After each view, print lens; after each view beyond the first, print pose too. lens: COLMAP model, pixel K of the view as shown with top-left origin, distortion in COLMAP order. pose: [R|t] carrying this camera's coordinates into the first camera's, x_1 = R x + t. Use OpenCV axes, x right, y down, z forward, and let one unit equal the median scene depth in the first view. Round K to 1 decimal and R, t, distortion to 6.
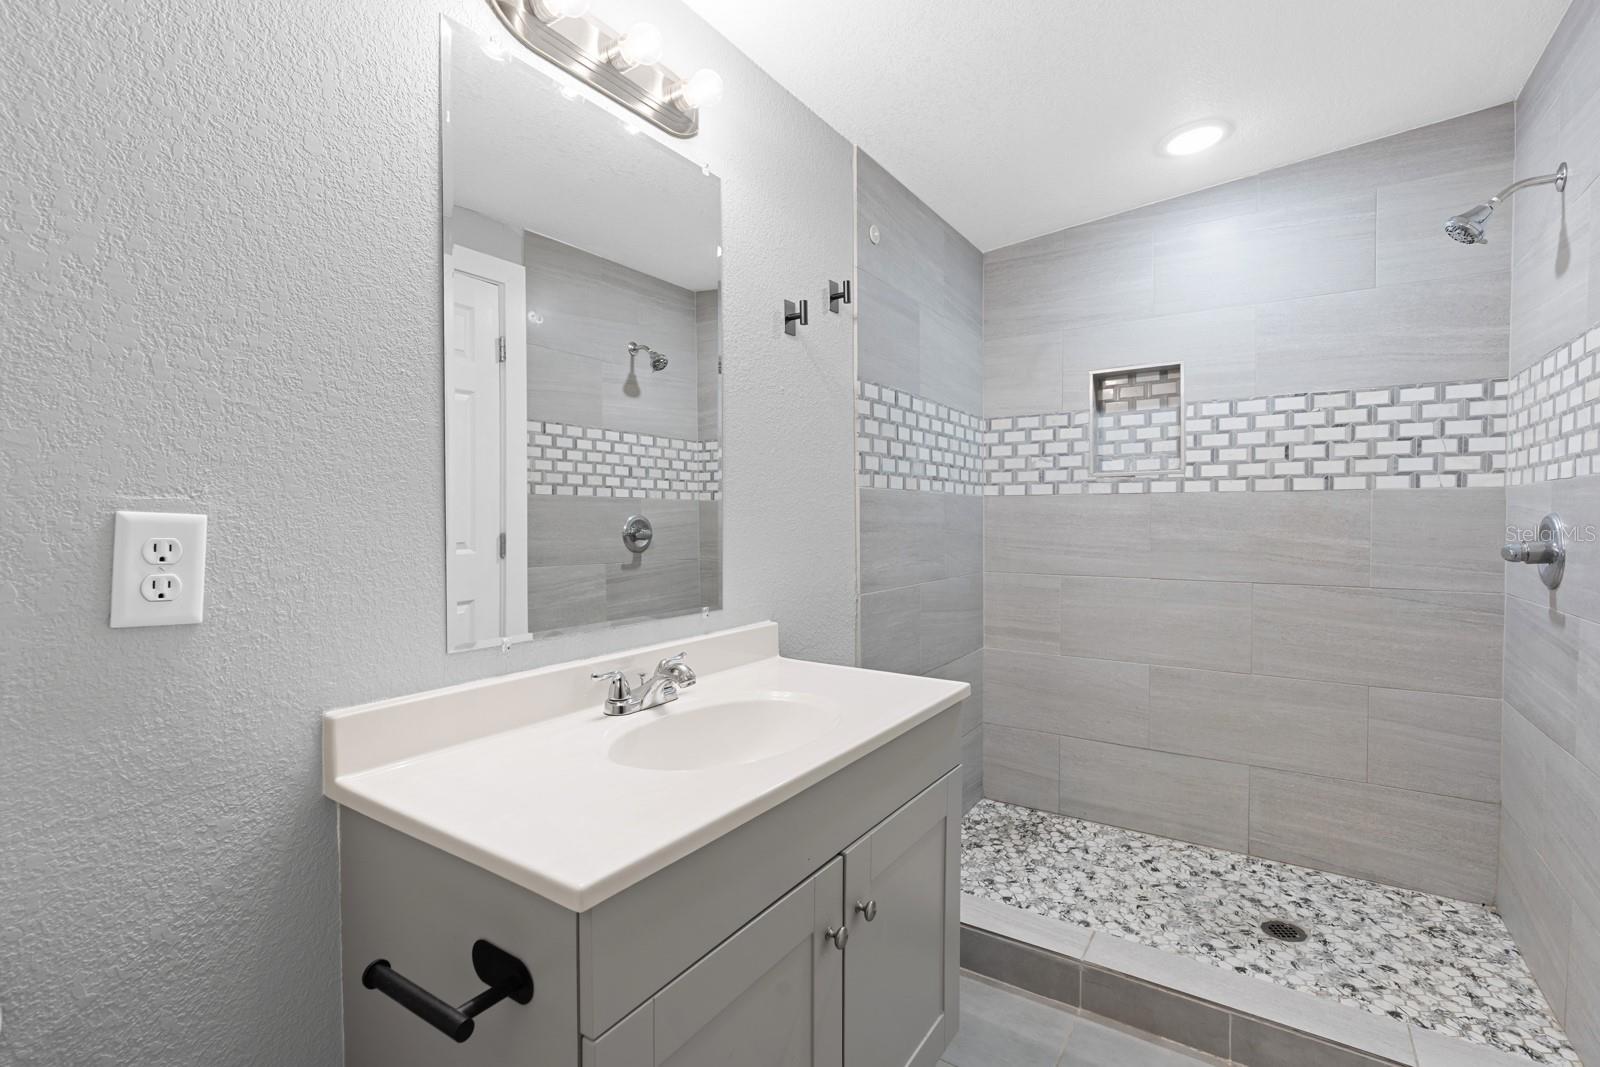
lens RADIAL K [[742.2, 0, 813.6], [0, 742.2, 530.7], [0, 0, 1]] dist [-0.013522, 0.005585]
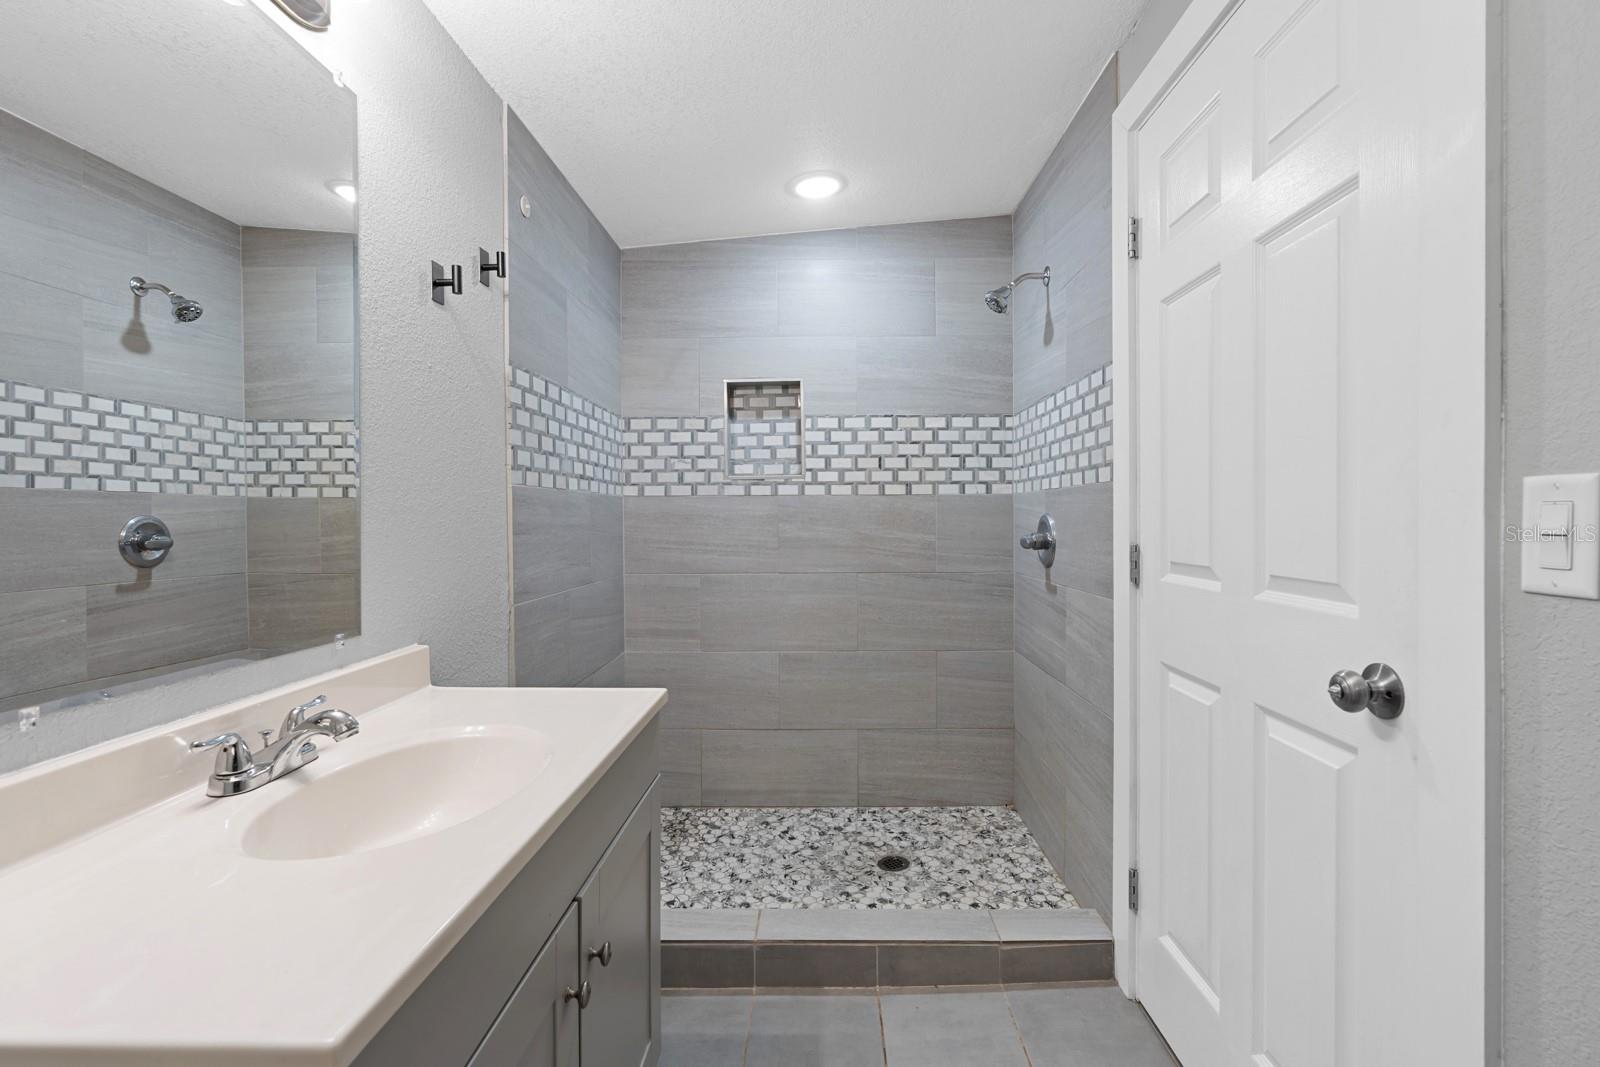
lens RADIAL K [[742.2, 0, 811.1], [0, 742.2, 517.0], [0, 0, 1]] dist [-0.013522, 0.005585]
pose [[0.834737, -0.002842, 0.550641, -0.123132], [0.013596, 0.999788, -0.015450, -0.000972], [-0.550481, 0.020383, 0.834599, 0.058123]]
